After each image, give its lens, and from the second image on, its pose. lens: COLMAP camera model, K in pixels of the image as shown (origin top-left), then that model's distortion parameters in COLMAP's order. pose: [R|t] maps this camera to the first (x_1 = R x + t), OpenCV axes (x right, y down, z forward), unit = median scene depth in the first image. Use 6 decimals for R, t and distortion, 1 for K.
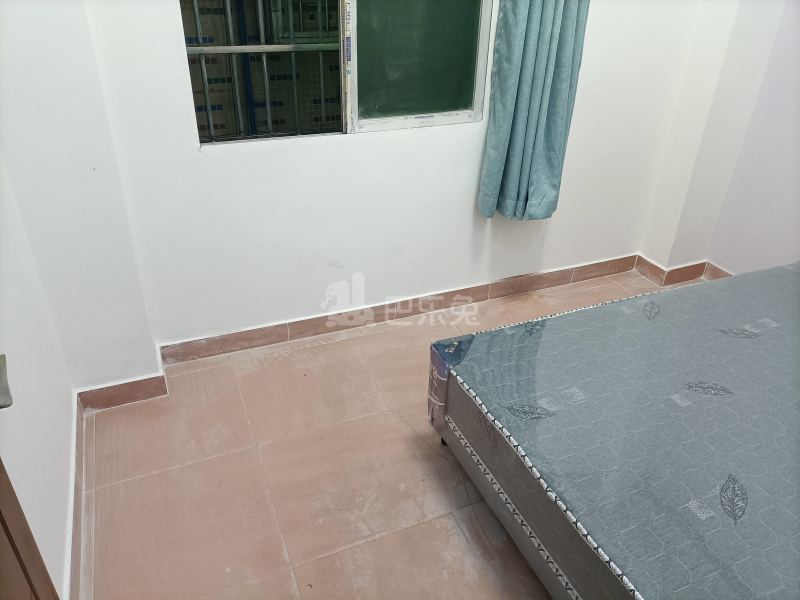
lens RADIAL K [[591.8, 0, 400.7], [0, 591.8, 290.5], [0, 0, 1]] dist [0.056695, -0.058277]
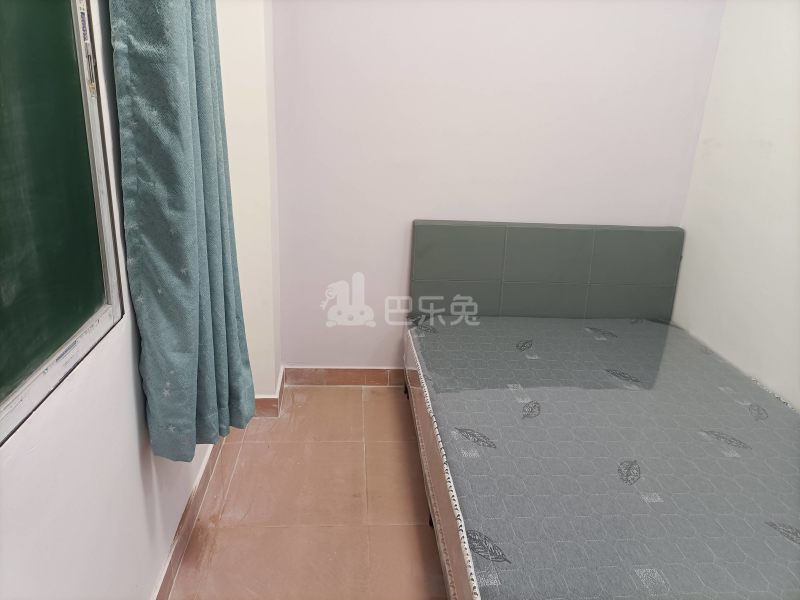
lens RADIAL K [[591.8, 0, 395.0], [0, 591.8, 285.7], [0, 0, 1]] dist [0.056695, -0.058277]
pose [[0.300046, -0.309153, 0.902439, -0.287607], [0.421893, 0.891482, 0.165127, -0.313506], [-0.855557, 0.331187, 0.397915, 0.600615]]
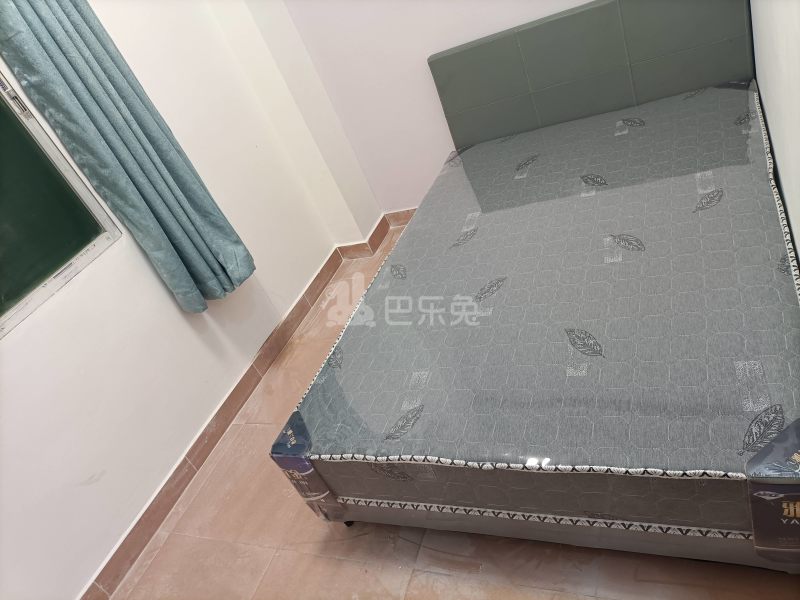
lens RADIAL K [[591.8, 0, 399.6], [0, 591.8, 288.9], [0, 0, 1]] dist [0.056695, -0.058277]
pose [[0.635073, -0.629832, 0.447207, -0.053328], [0.669913, 0.737316, 0.087079, -0.029505], [-0.384577, 0.244288, 0.890182, 0.074800]]
